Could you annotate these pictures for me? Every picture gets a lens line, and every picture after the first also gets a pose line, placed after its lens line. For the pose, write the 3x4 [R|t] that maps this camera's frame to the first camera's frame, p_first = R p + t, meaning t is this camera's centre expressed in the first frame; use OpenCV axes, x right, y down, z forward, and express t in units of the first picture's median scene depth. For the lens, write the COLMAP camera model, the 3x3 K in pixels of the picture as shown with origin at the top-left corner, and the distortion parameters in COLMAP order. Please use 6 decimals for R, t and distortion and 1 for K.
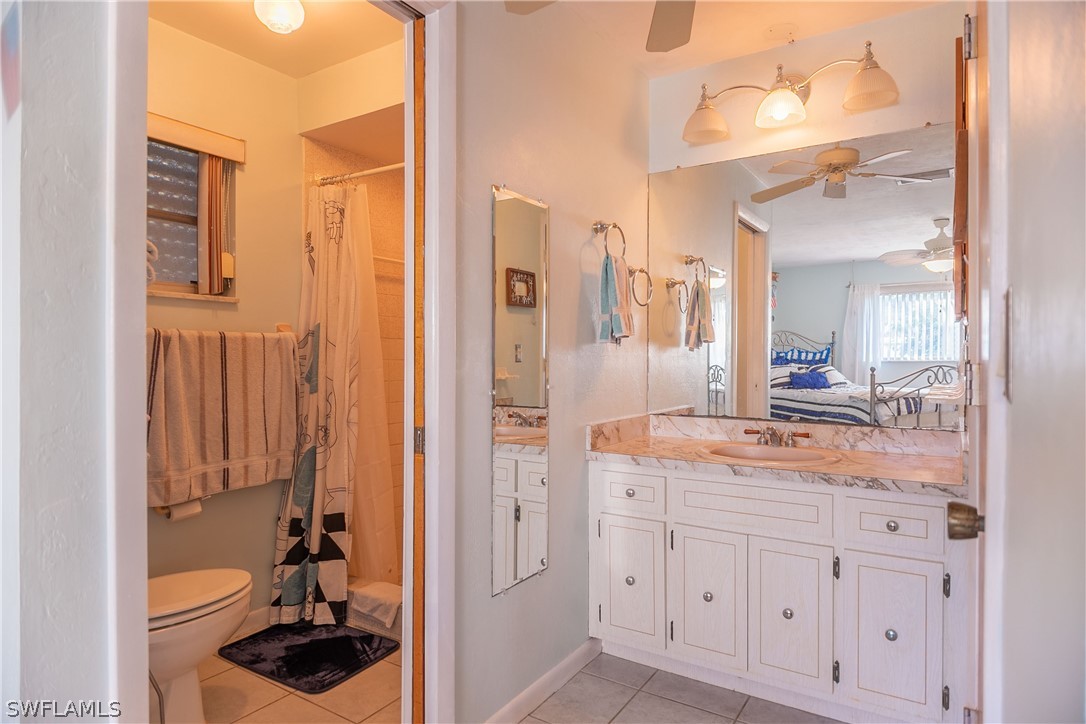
lens RADIAL K [[629.4, 0, 539.5], [0, 629.4, 357.0], [0, 0, 1]] dist [0.026960, -0.033855]
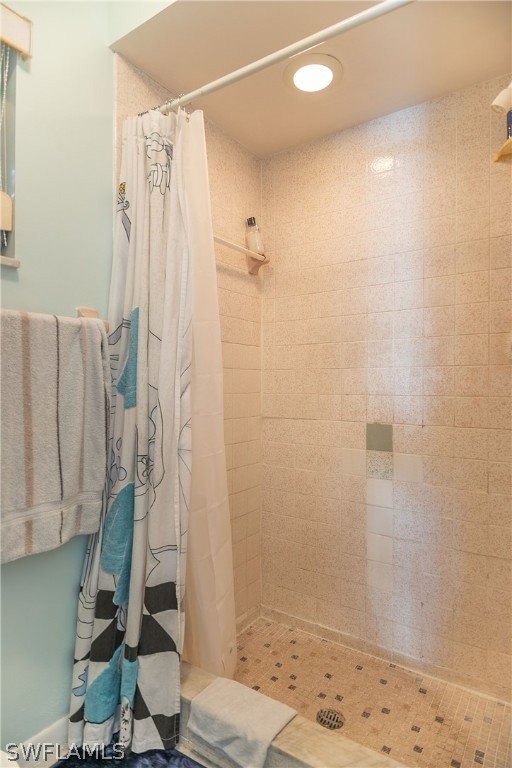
lens RADIAL K [[445.1, 0, 256.0], [0, 445.1, 384.0], [0, 0, 1]] dist [0.026960, -0.033855]
pose [[0.999682, -0.000152, -0.025200, -0.210296], [0.000101, 0.999998, -0.002030, 0.032818], [0.025200, 0.002027, 0.999680, 0.520780]]
